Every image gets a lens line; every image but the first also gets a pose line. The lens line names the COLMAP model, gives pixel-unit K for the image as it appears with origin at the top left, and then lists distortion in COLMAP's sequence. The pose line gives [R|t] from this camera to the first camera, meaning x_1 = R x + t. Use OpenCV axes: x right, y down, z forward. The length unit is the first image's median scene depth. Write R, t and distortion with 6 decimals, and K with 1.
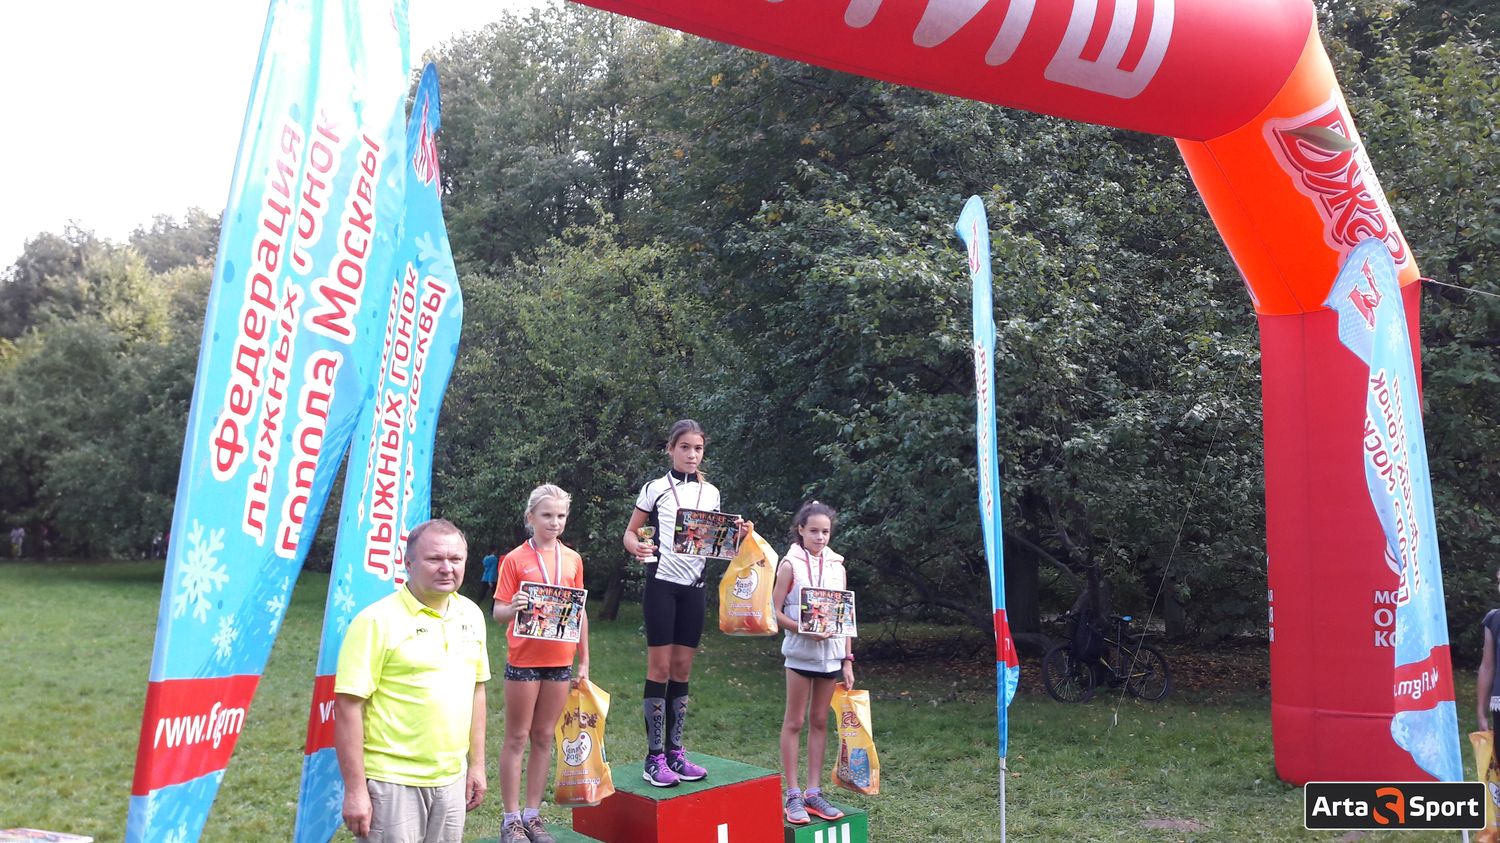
lens RADIAL K [[1182.8, 0, 754.5], [0, 1182.8, 409.8], [0, 0, 1]] dist [0.057900, -0.090806]
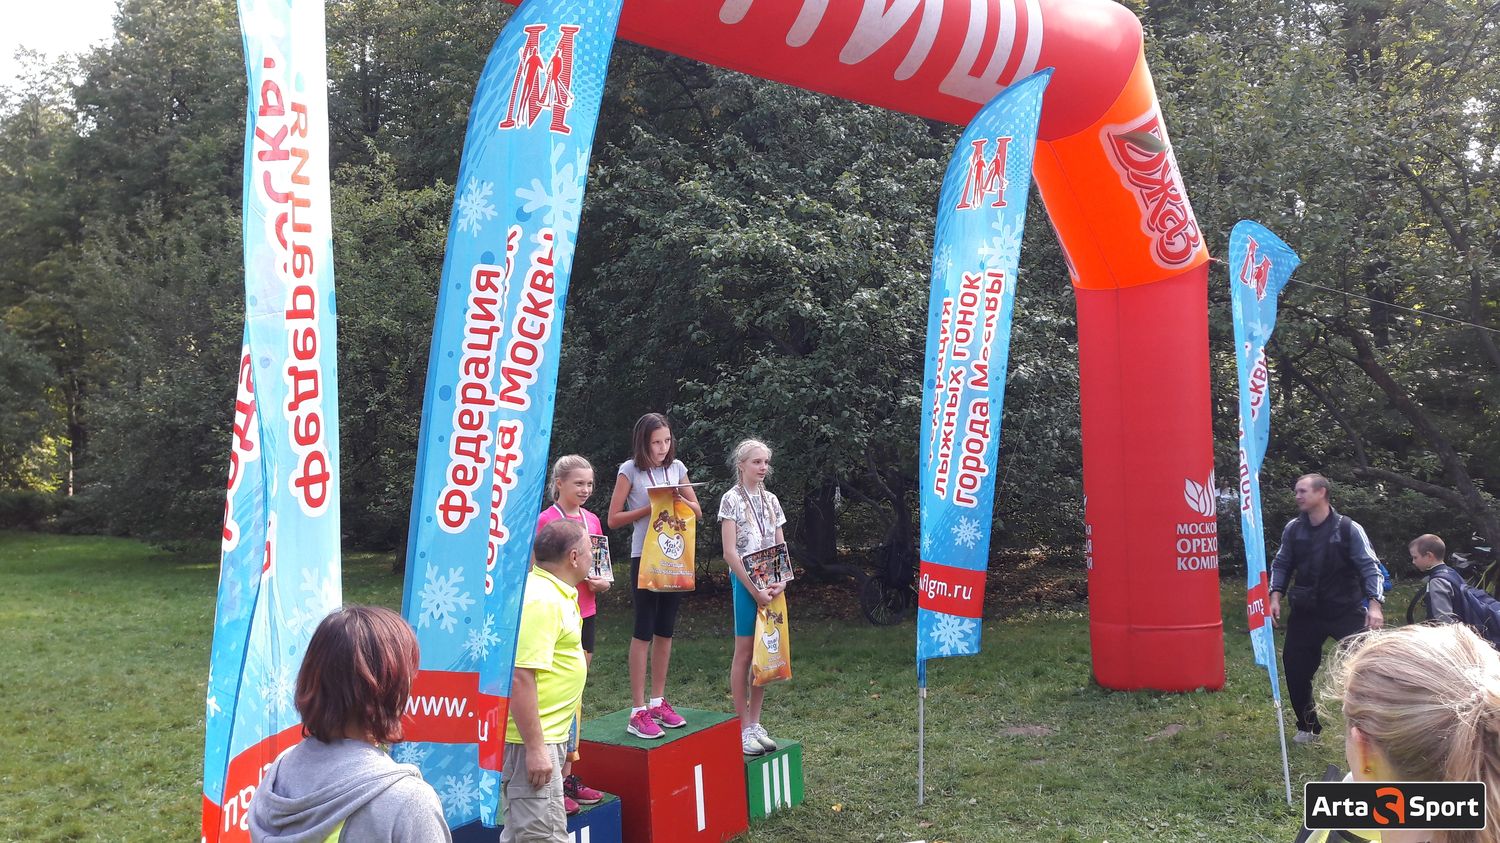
lens RADIAL K [[1182.8, 0, 750.3], [0, 1182.8, 412.3], [0, 0, 1]] dist [0.057900, -0.090806]
pose [[0.977018, -0.025353, 0.211643, -0.098051], [0.012800, 0.998088, 0.060471, -0.024941], [-0.212772, -0.056372, 0.975474, -0.043157]]
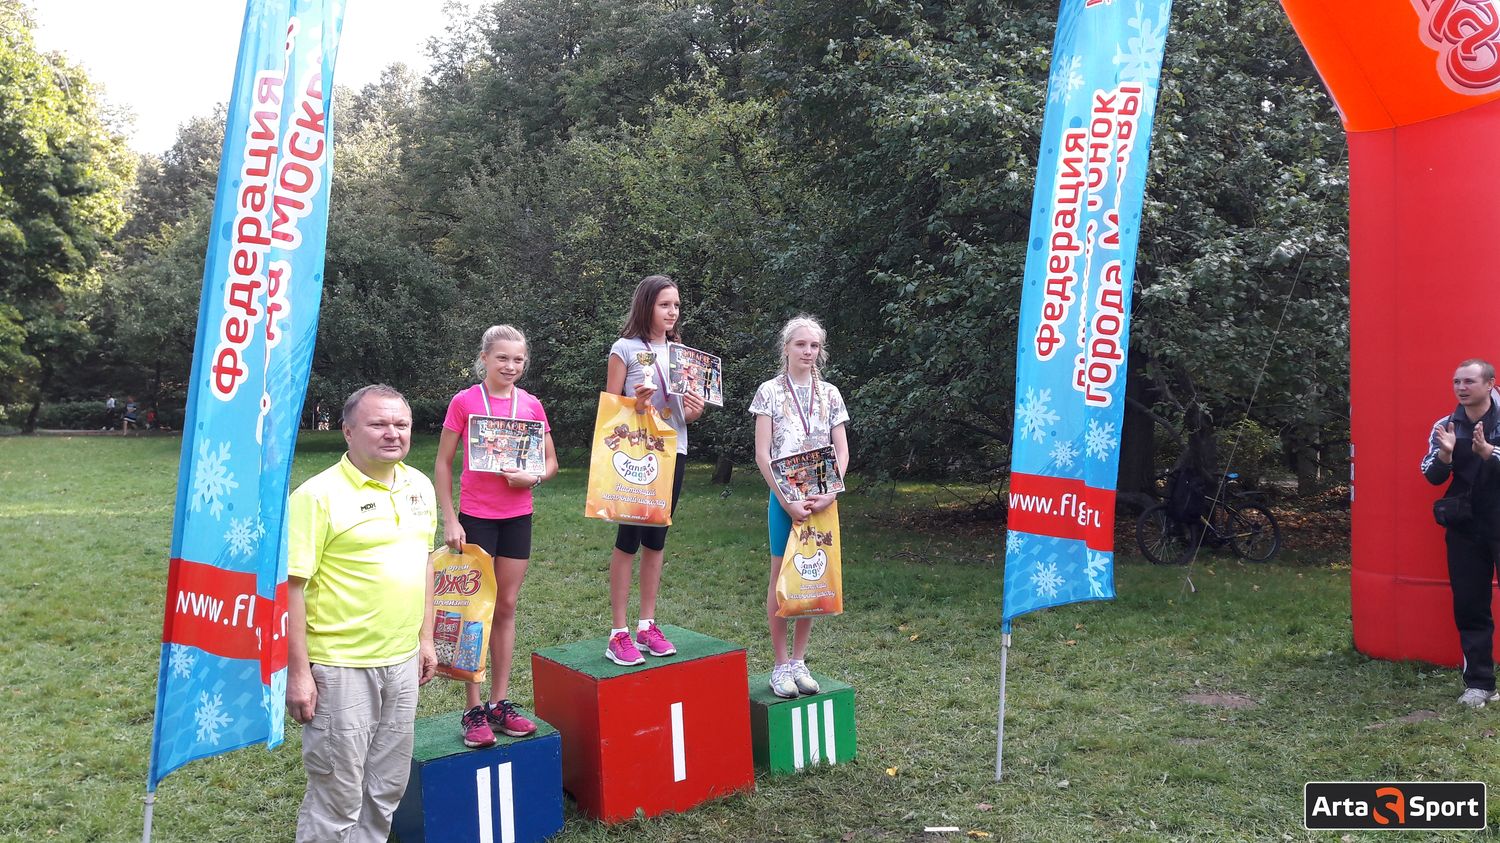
lens RADIAL K [[1182.8, 0, 782.6], [0, 1182.8, 408.3], [0, 0, 1]] dist [0.057900, -0.090806]
pose [[0.994036, -0.018134, -0.107533, 0.074125], [0.030203, 0.993283, 0.111697, 0.007796], [0.104785, -0.114279, 0.987907, 0.052972]]
